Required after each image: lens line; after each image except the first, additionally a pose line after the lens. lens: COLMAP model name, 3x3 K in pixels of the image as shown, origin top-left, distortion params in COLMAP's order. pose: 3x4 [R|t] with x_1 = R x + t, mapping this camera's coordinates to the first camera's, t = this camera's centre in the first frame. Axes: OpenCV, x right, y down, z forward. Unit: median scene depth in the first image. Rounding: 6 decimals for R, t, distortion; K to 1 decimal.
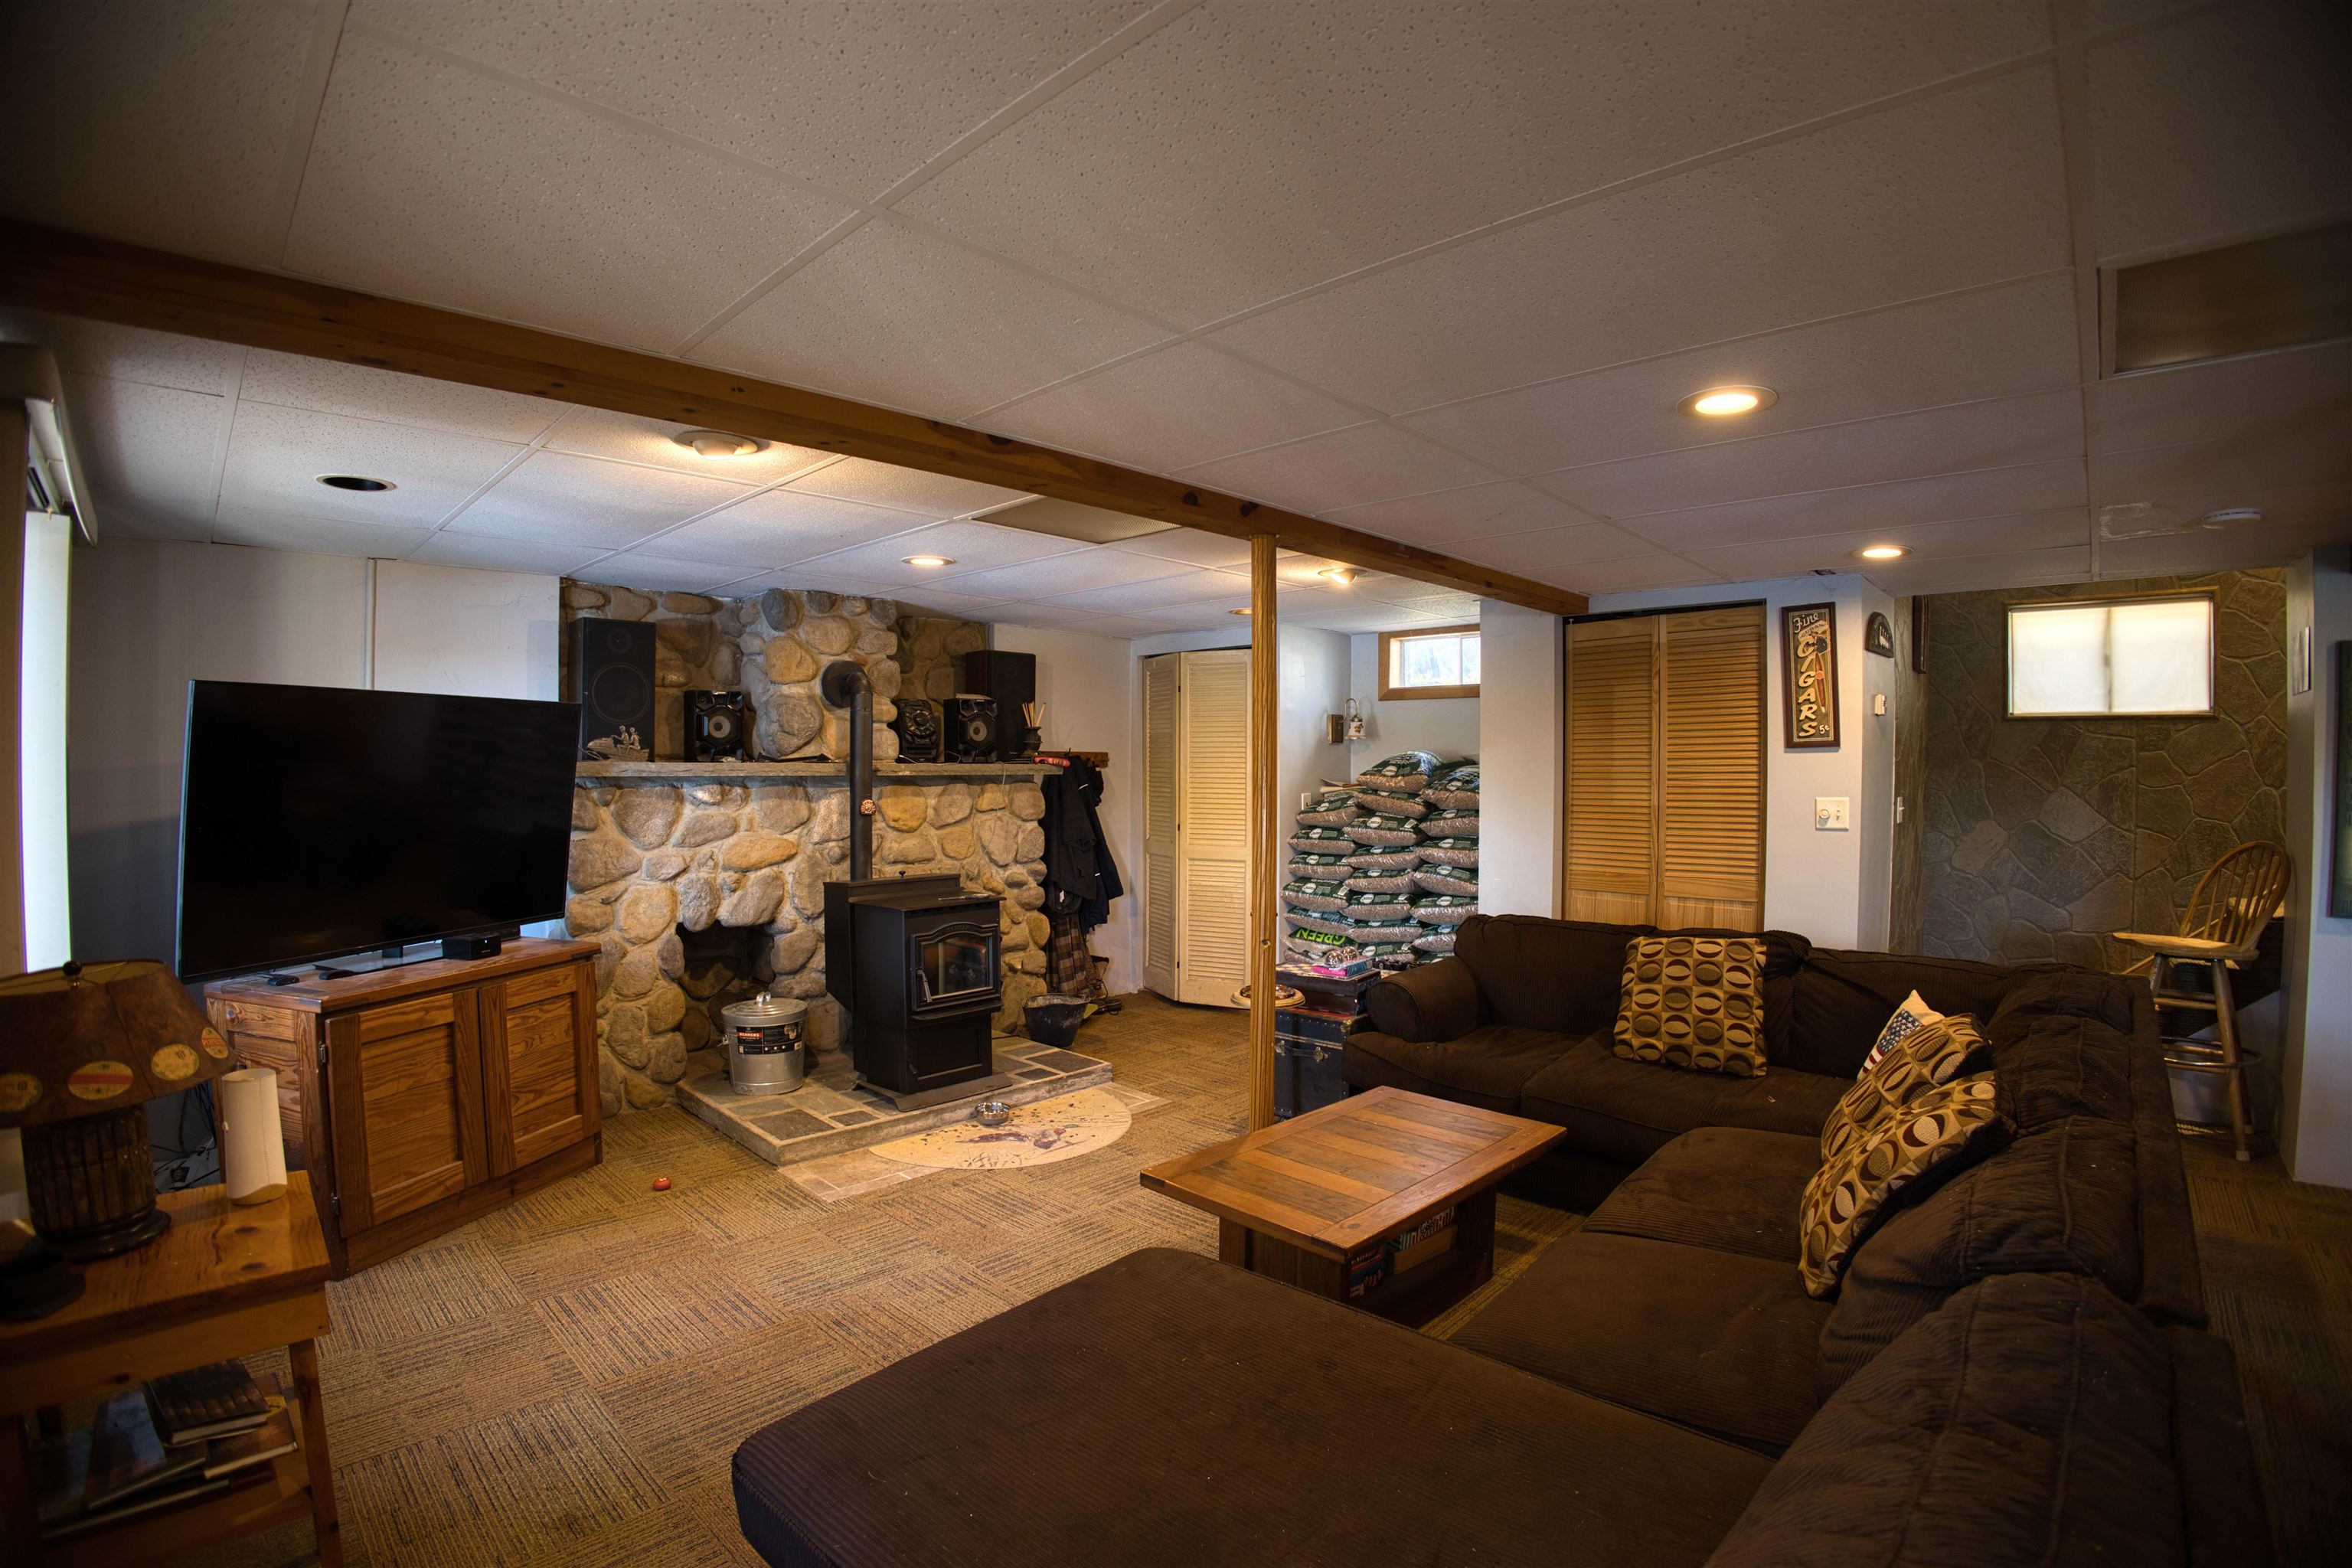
lens RADIAL K [[1079.7, 0, 1168.0], [0, 1079.7, 787.1], [0, 0, 1]] dist [-0.156768, 0.046196]
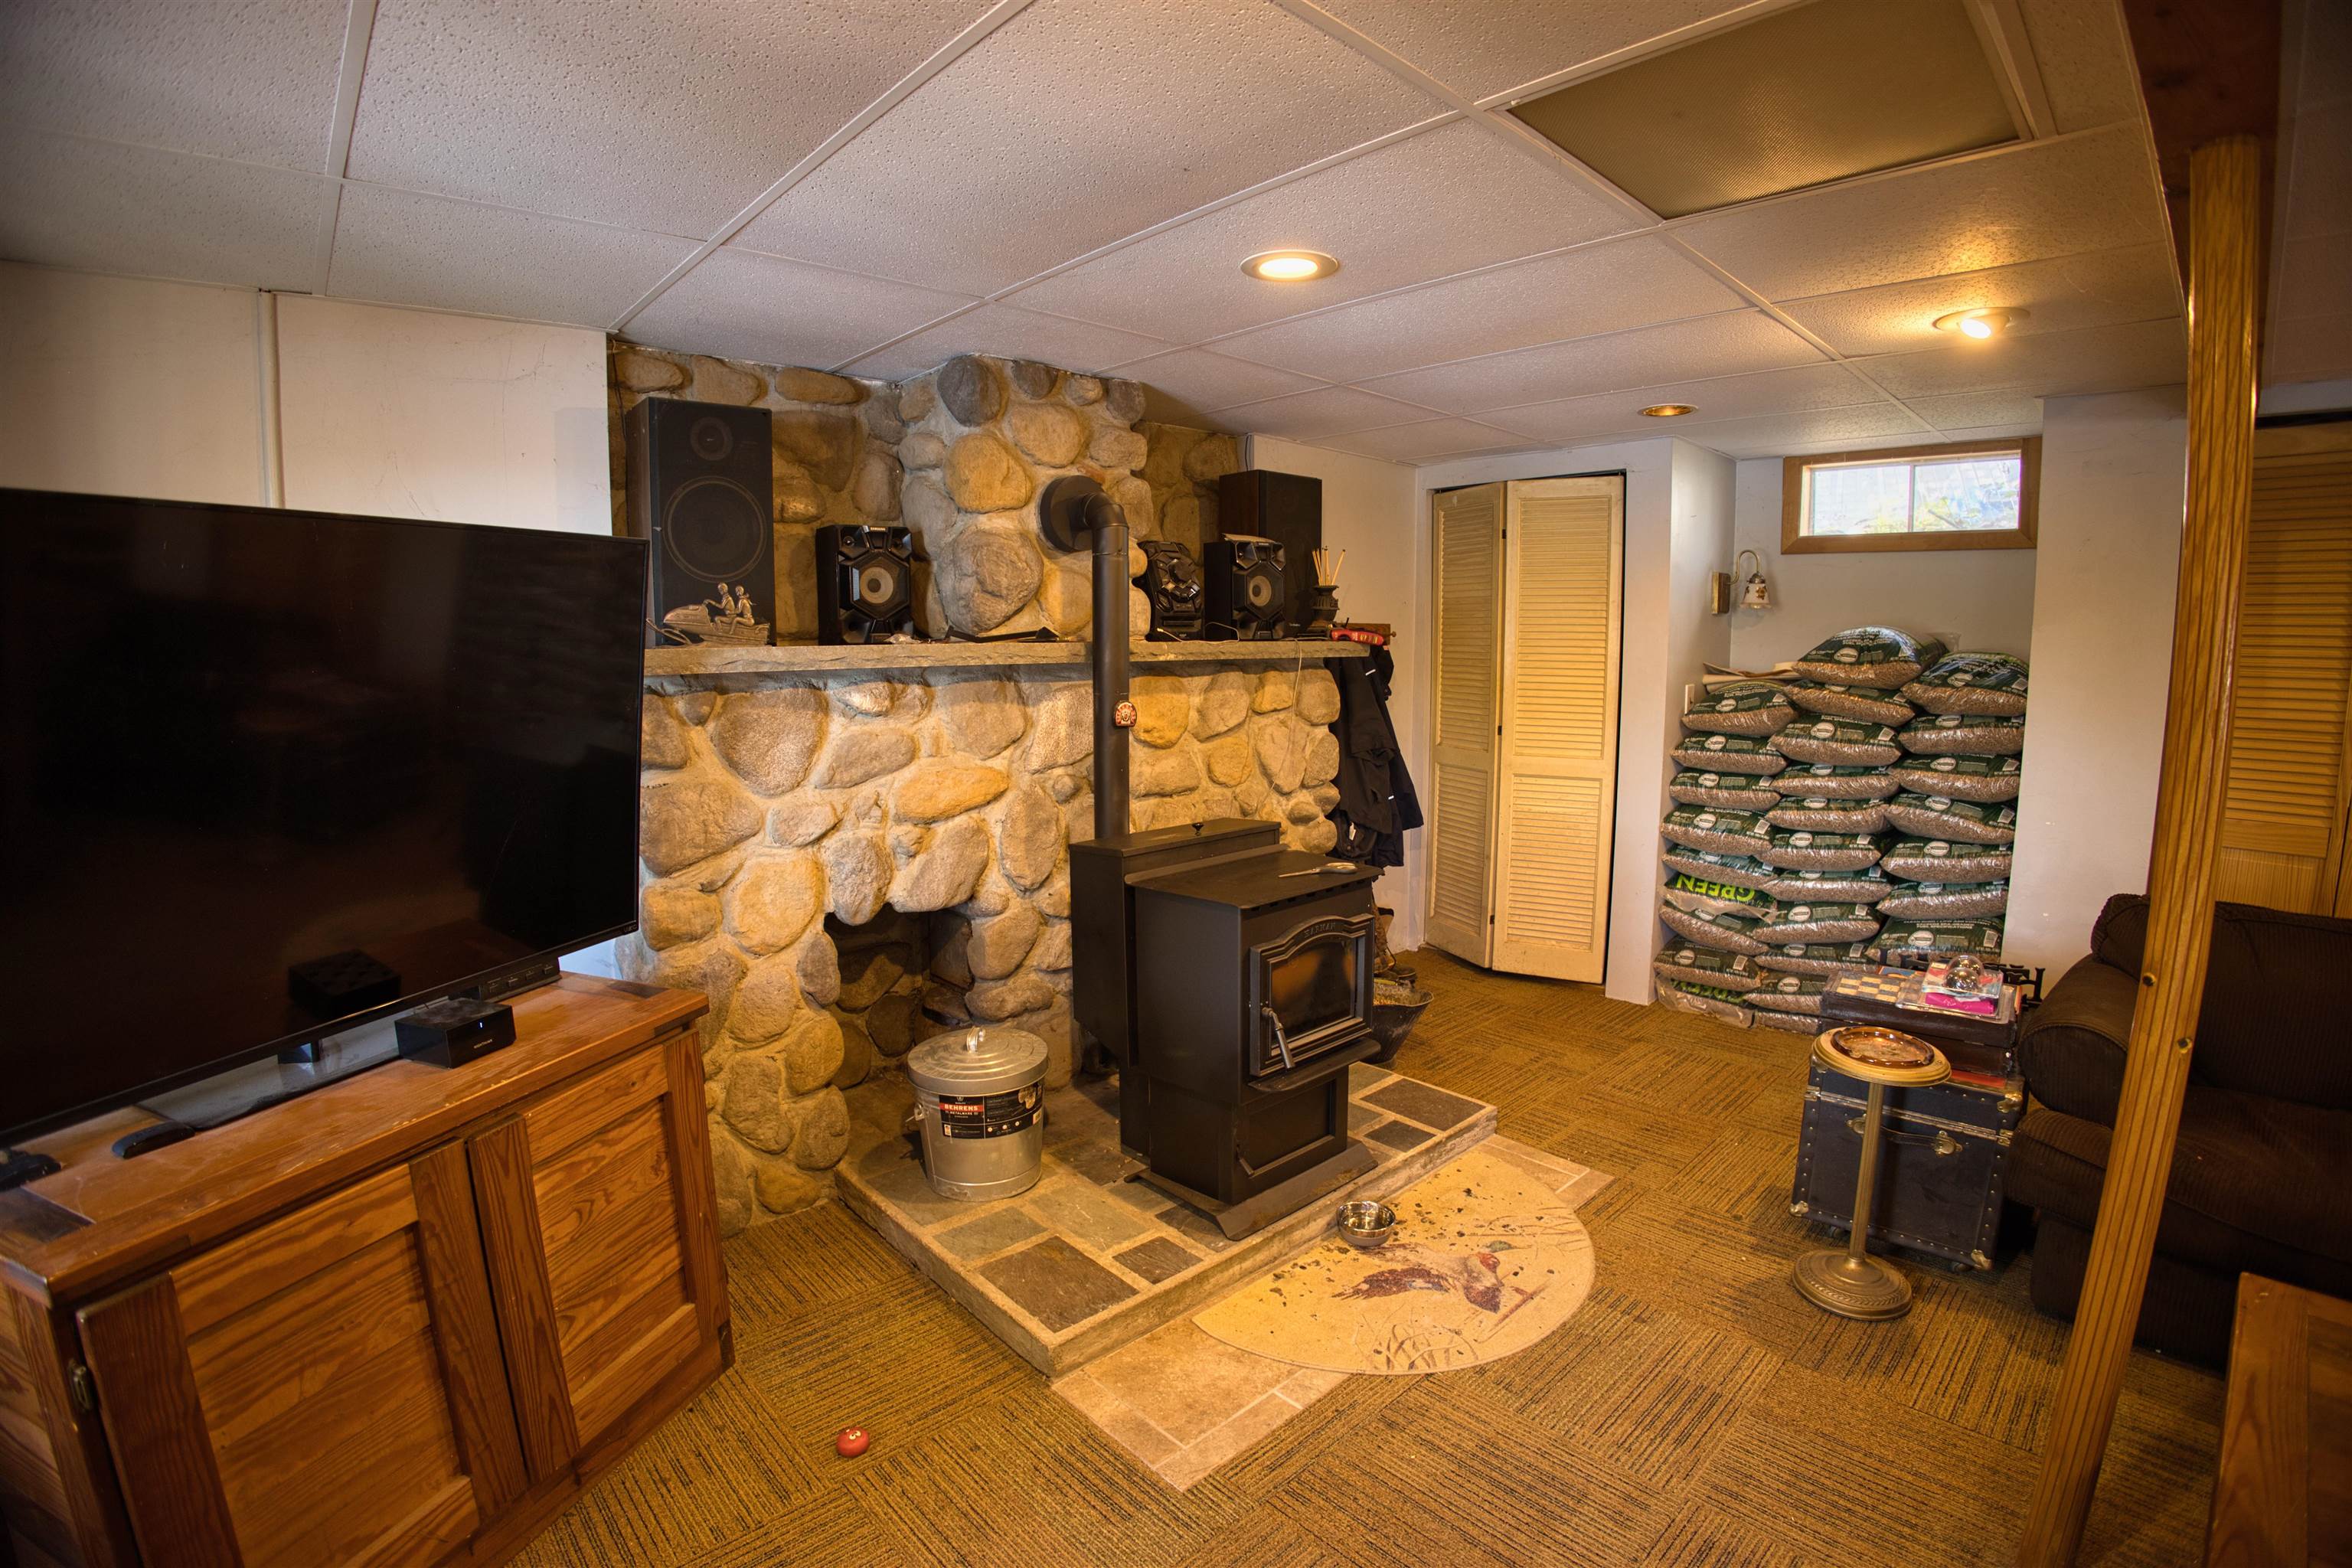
lens RADIAL K [[1076.5, 0, 1167.1], [0, 1076.5, 786.1], [0, 0, 1]] dist [-0.155429, 0.039916]
pose [[0.997673, 0.000926, -0.068172, -0.224702], [0.006979, 0.993267, 0.115636, -0.011891], [0.067820, -0.115843, 0.990950, 0.402098]]
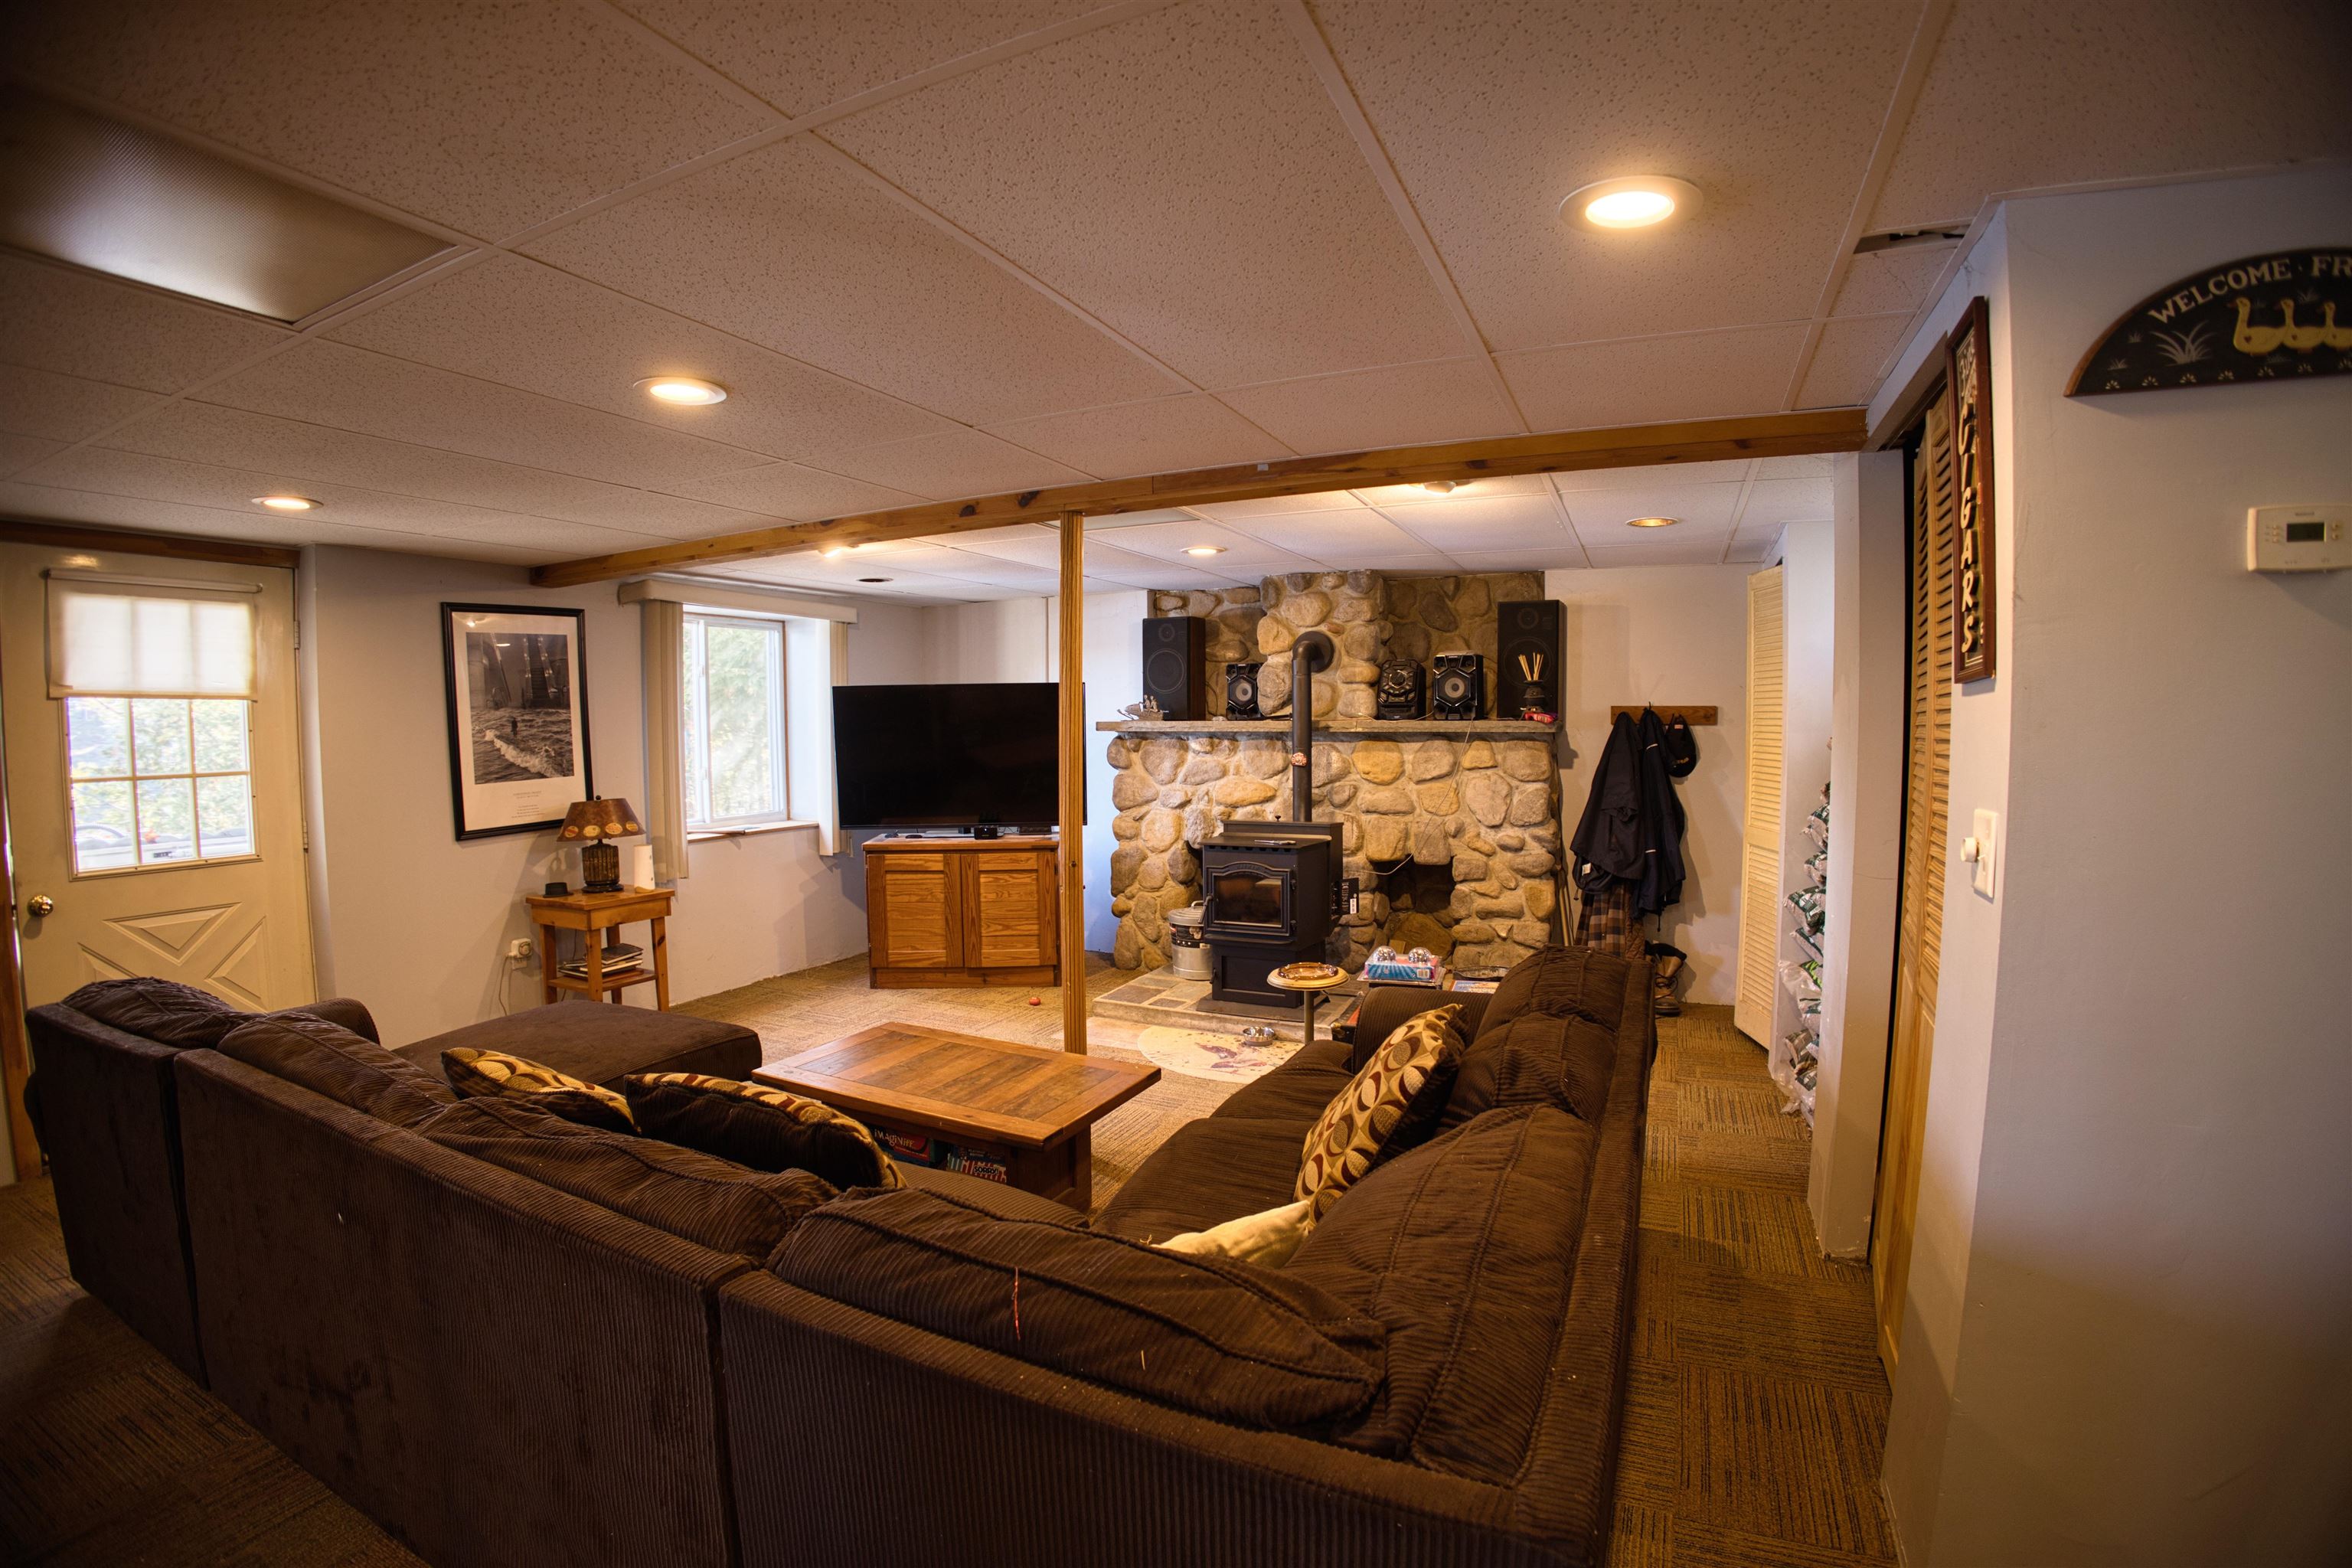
lens RADIAL K [[1073.3, 0, 1177.1], [0, 1073.3, 788.0], [0, 0, 1]] dist [-0.148390, 0.037300]
pose [[0.324025, 0.055102, -0.944443, 0.799483], [-0.010348, 0.998449, 0.054703, -0.012441], [0.945992, -0.007952, 0.324092, 0.526420]]
